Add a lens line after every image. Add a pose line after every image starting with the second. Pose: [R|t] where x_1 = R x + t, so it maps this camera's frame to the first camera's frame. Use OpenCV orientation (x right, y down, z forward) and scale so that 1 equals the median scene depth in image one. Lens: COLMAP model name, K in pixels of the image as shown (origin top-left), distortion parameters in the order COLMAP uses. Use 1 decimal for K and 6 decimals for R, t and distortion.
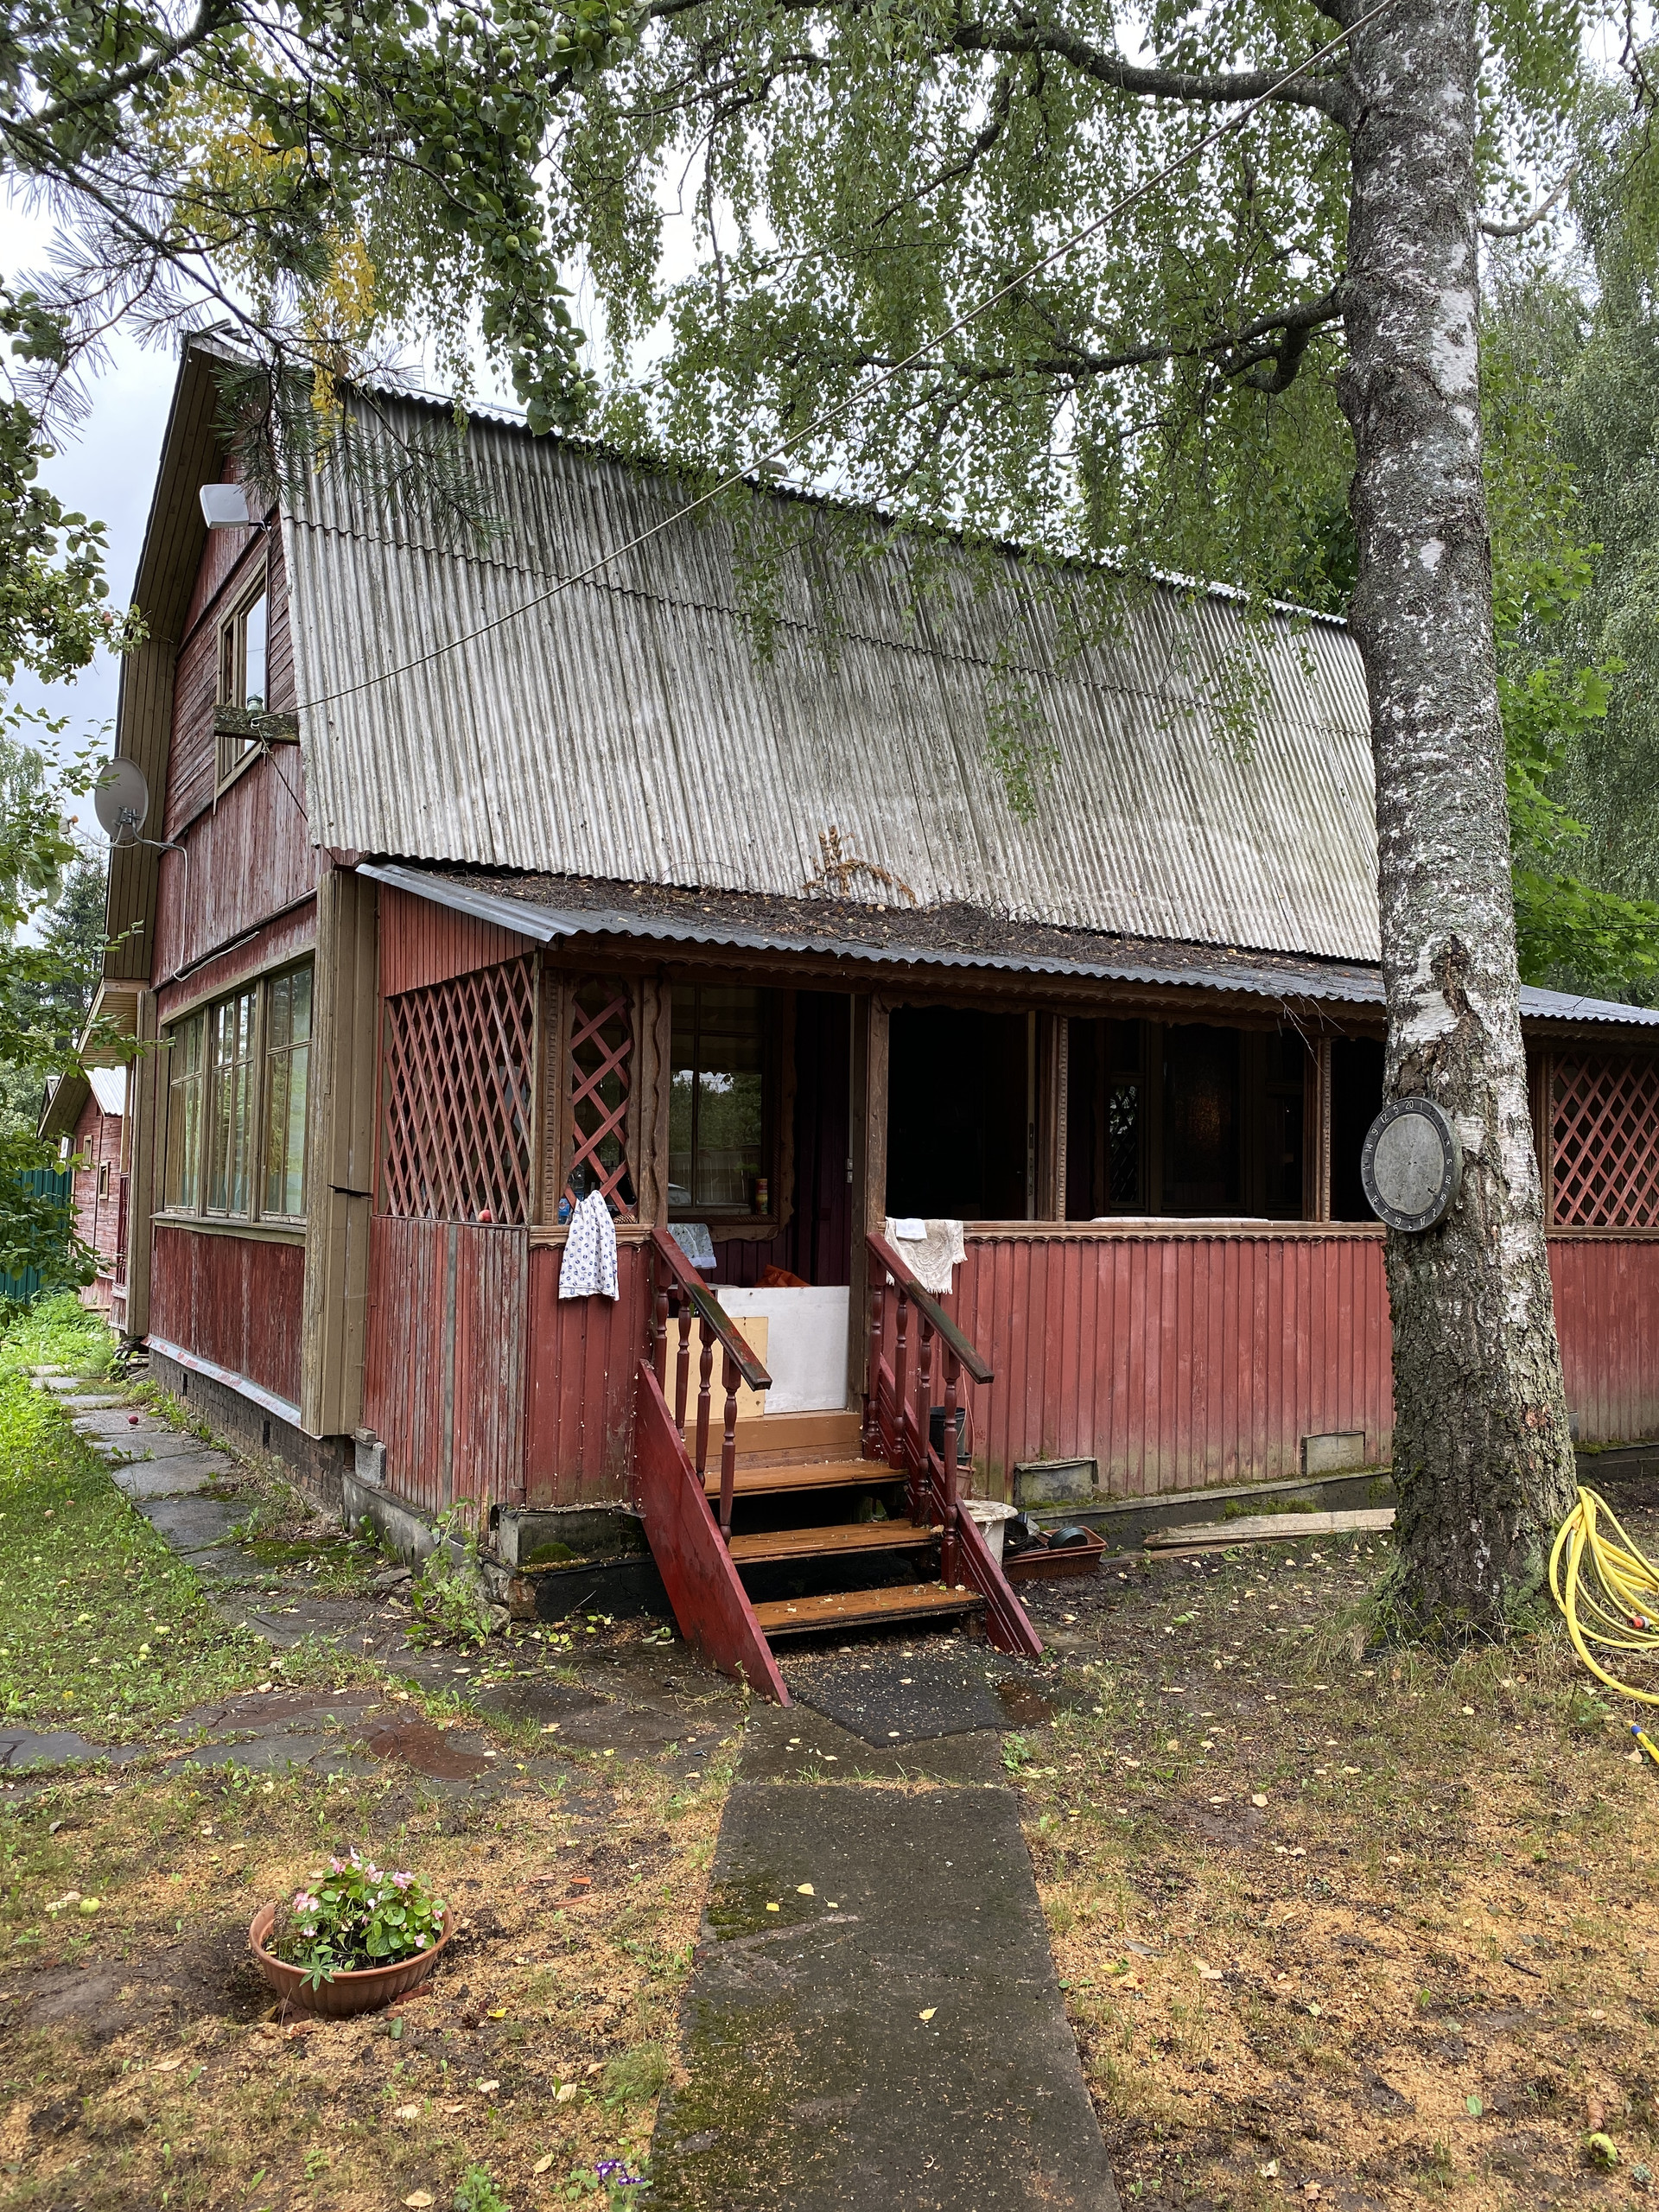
lens RADIAL K [[1689.5, 0, 819.2], [0, 1689.5, 1108.5], [0, 0, 1]] dist [0.058669, -0.048576]
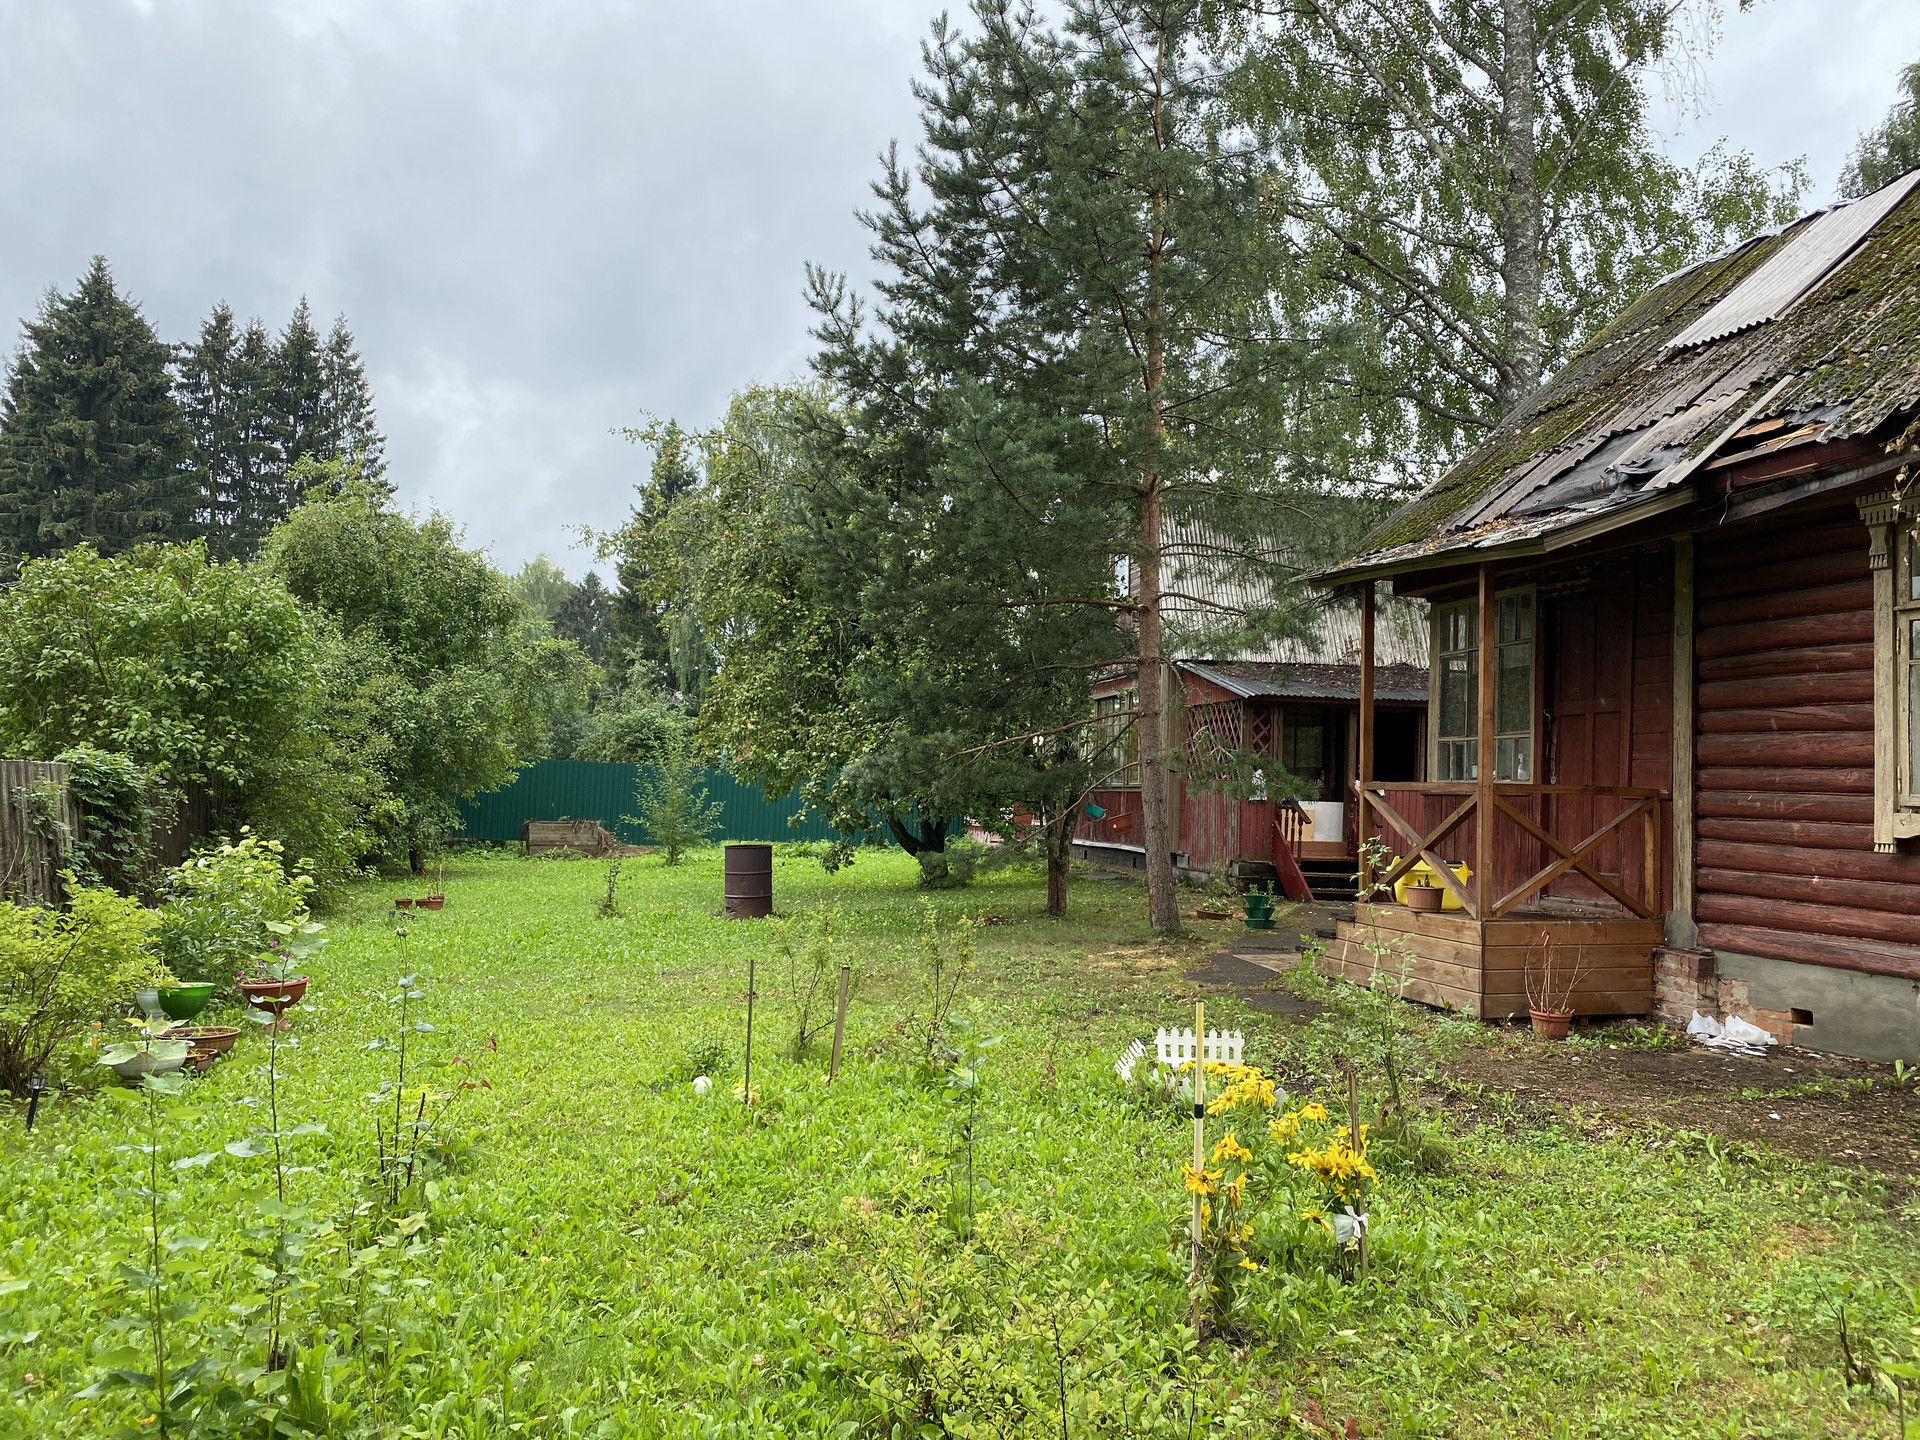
lens RADIAL K [[1466.4, 0, 962.6], [0, 1466.4, 711.8], [0, 0, 1]] dist [0.058669, -0.048576]
pose [[0.950230, -0.002878, -0.311536, 0.207214], [-0.002763, 0.999840, -0.017663, -0.011694], [0.311537, 0.017645, 0.950070, -1.878224]]
